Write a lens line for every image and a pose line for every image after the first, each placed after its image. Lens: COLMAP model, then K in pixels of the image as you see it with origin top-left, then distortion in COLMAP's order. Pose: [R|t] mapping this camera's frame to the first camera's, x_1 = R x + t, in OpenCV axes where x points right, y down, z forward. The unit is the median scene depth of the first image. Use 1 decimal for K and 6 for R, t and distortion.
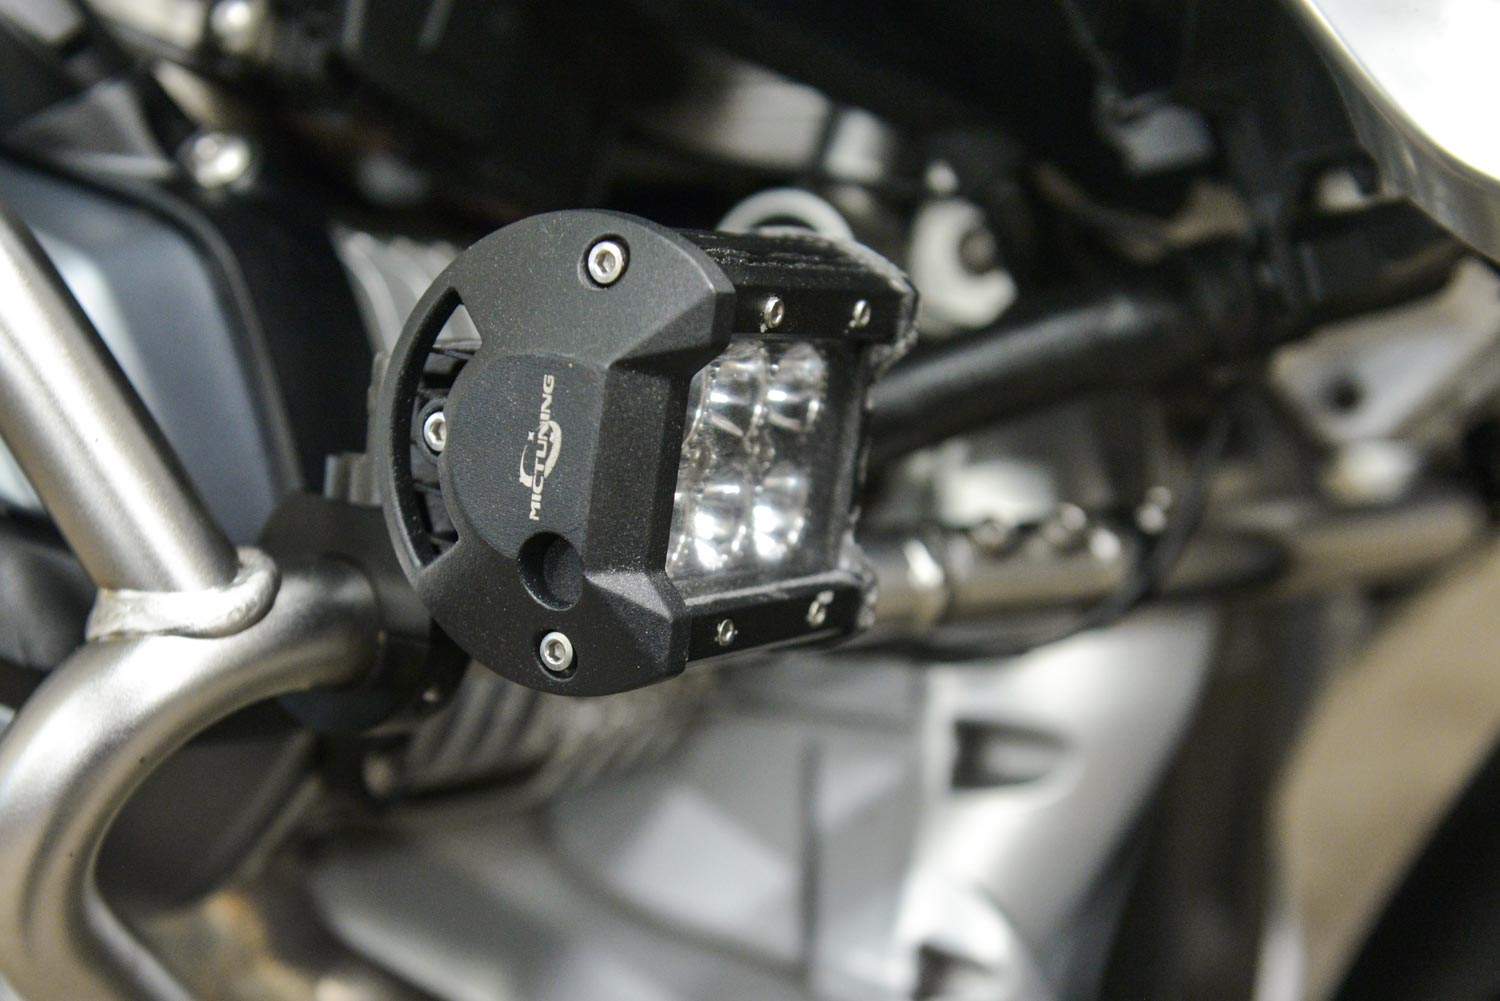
lens RADIAL K [[2525.1, 0, 673.7], [0, 2525.1, 632.2], [0, 0, 1]] dist [0.005229, 1.050200]
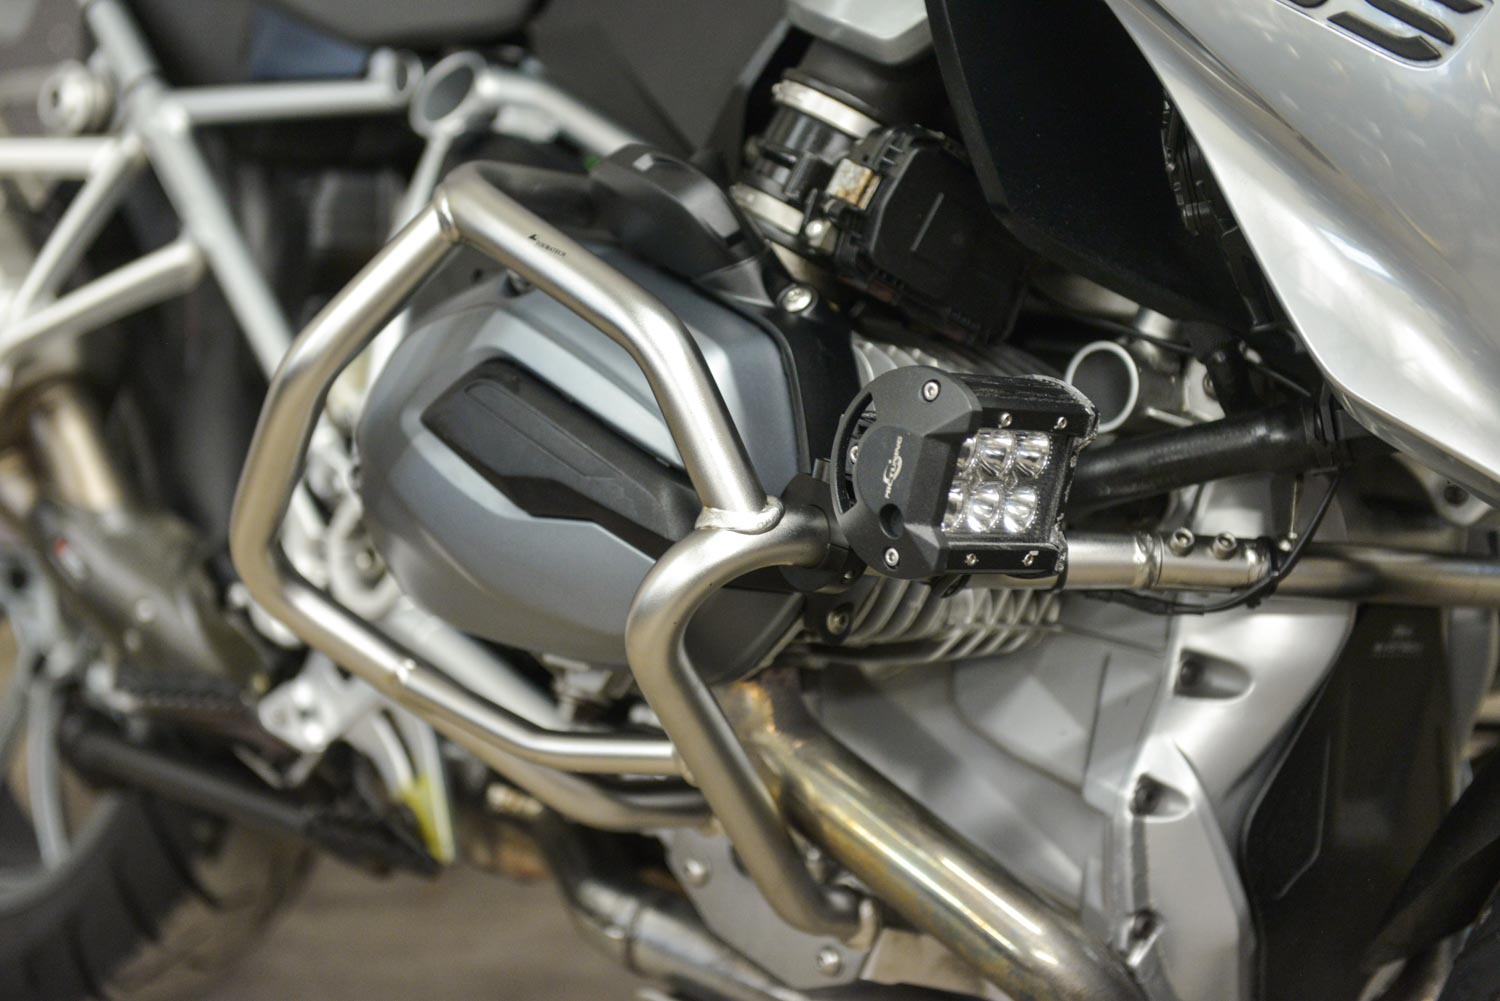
lens RADIAL K [[2879.1, 0, 750.0], [0, 2879.1, 500.5], [0, 0, 1]] dist [0.128660, -0.057728]
pose [[0.966421, 0.123600, -0.225285, 0.369517], [-0.134609, 0.990311, -0.034117, 0.057057], [0.218885, 0.063296, 0.973695, -1.404989]]
